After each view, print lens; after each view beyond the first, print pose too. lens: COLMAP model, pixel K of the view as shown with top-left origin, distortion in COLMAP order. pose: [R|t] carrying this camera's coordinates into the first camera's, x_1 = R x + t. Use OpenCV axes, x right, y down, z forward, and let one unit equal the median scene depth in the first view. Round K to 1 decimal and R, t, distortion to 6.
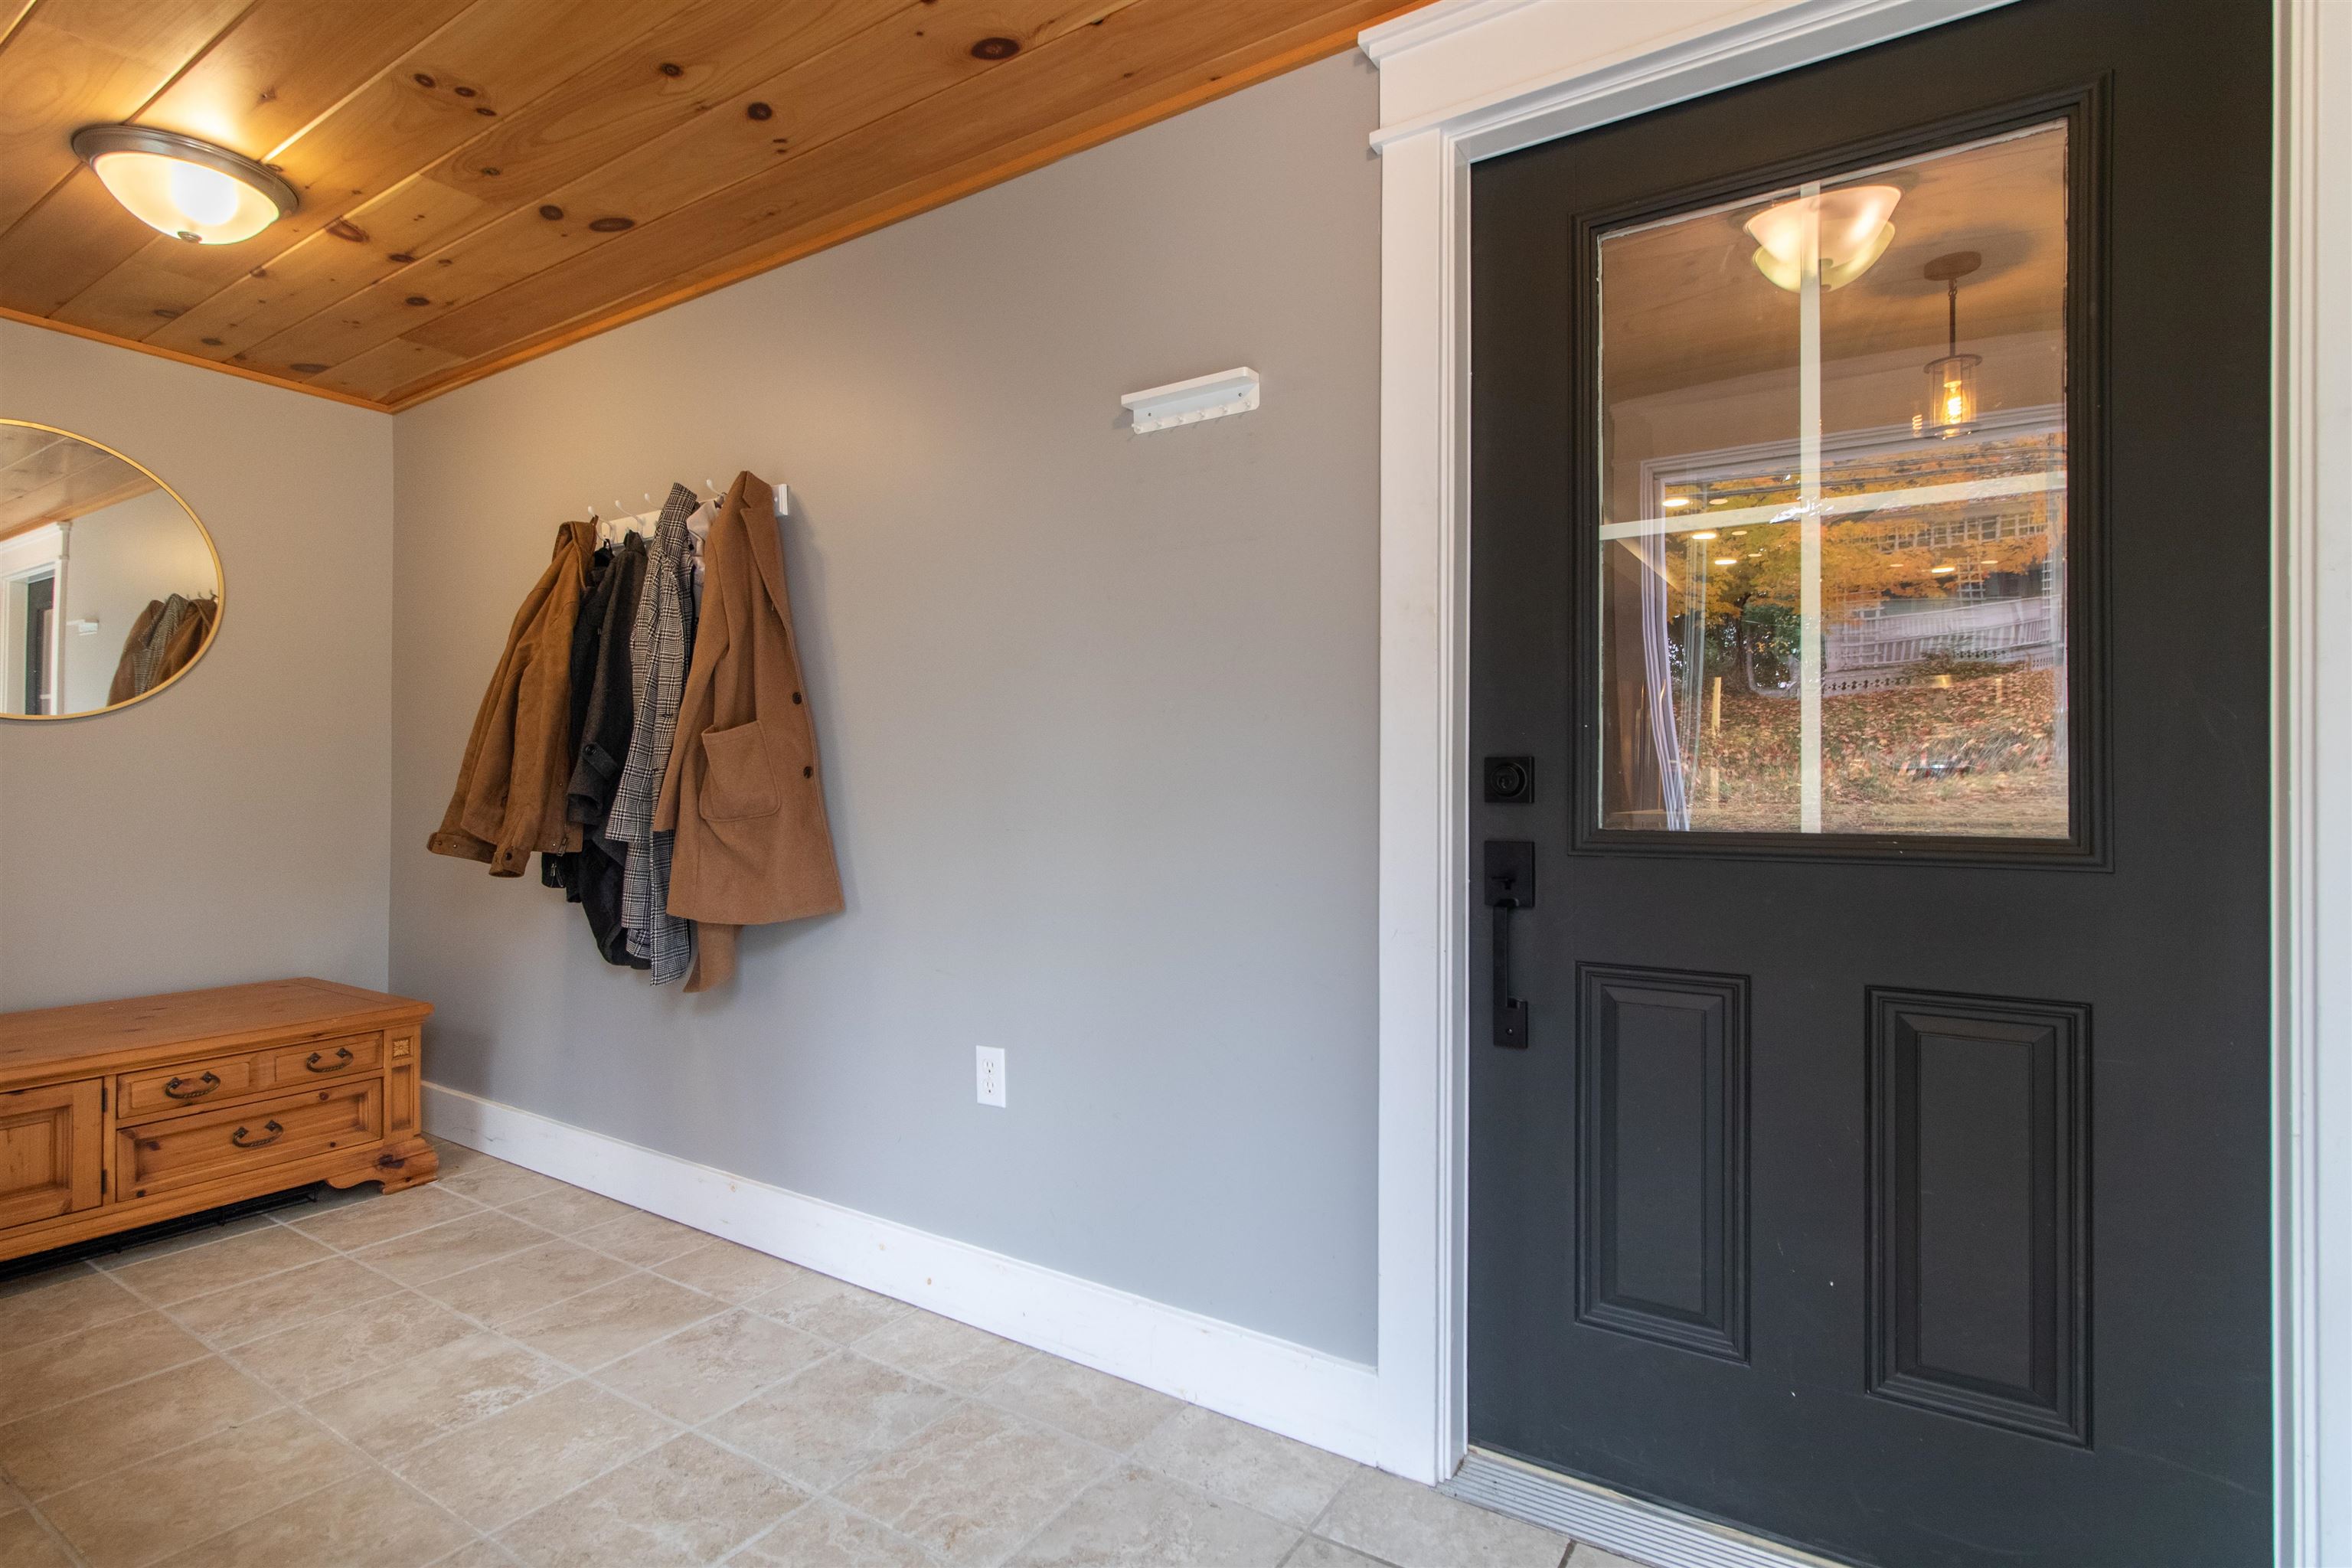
lens RADIAL K [[1133.7, 0, 1179.1], [0, 1133.7, 783.5], [0, 0, 1]] dist [-0.004434, -0.000582]
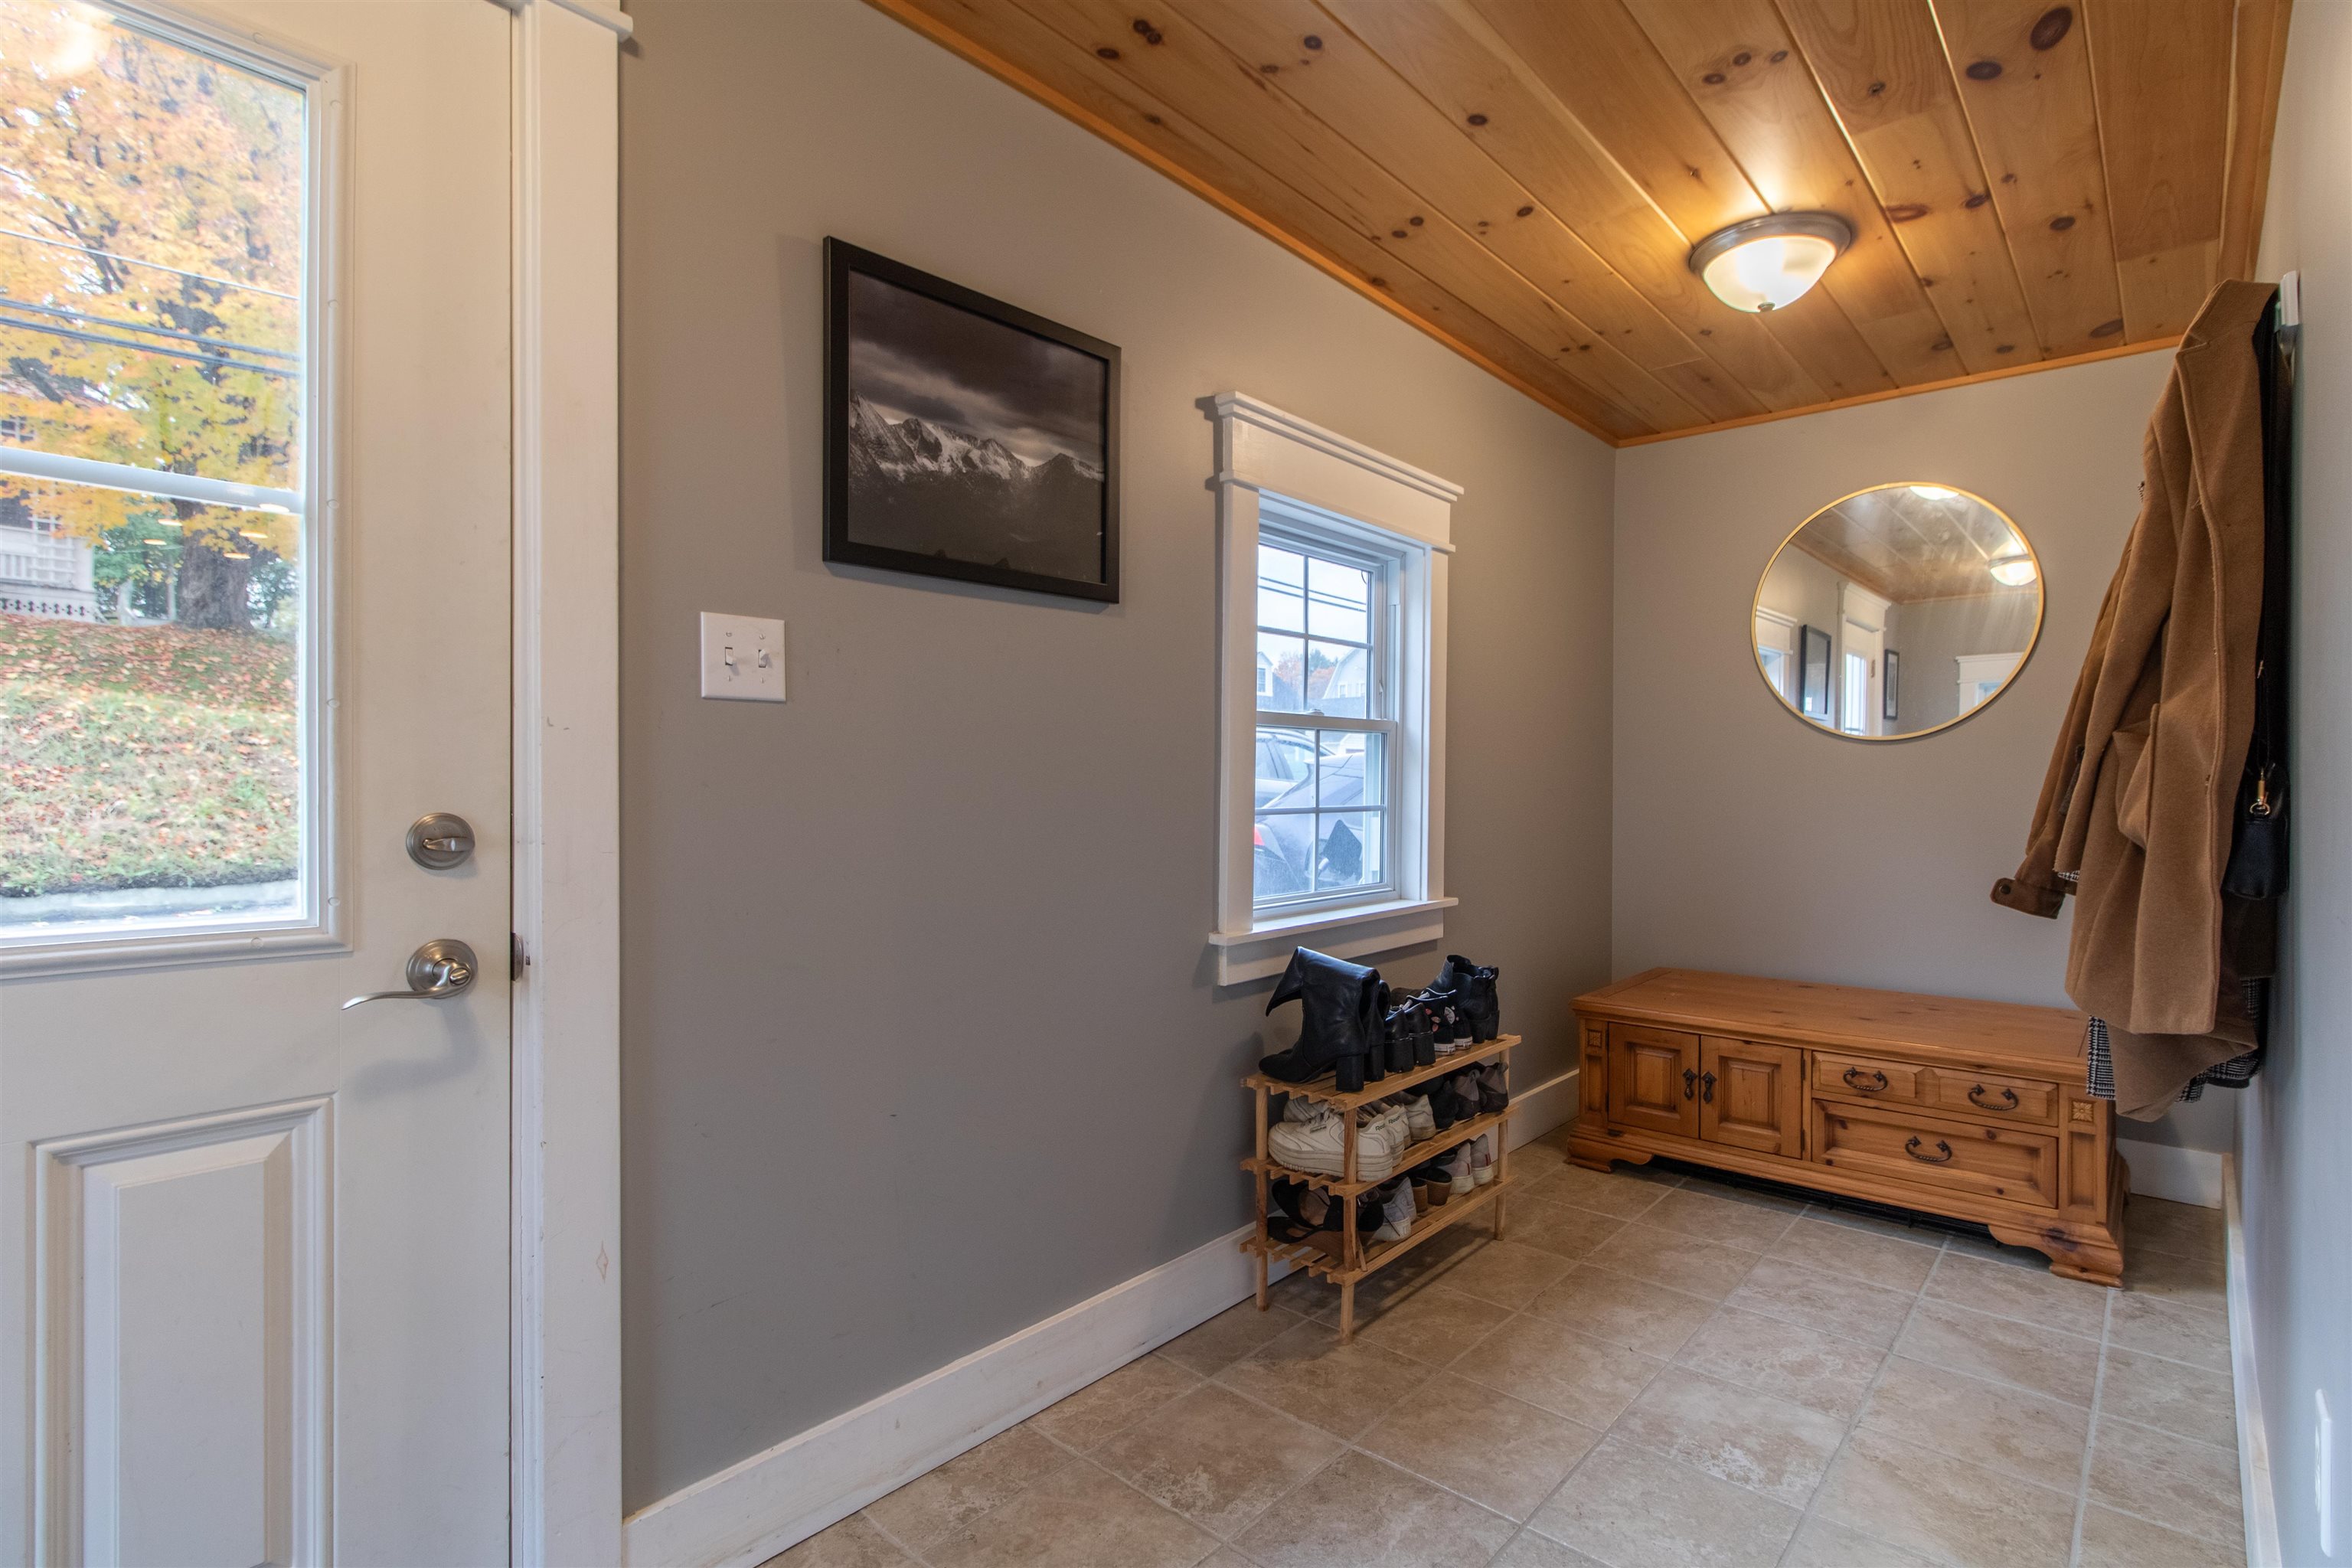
lens RADIAL K [[1133.7, 0, 1172.3], [0, 1133.7, 794.2], [0, 0, 1]] dist [-0.004434, -0.000582]
pose [[-0.160820, 0.005622, -0.986968, 0.294389], [-0.004743, 0.999968, 0.006469, -0.005672], [0.986972, 0.005722, -0.160788, 0.545322]]
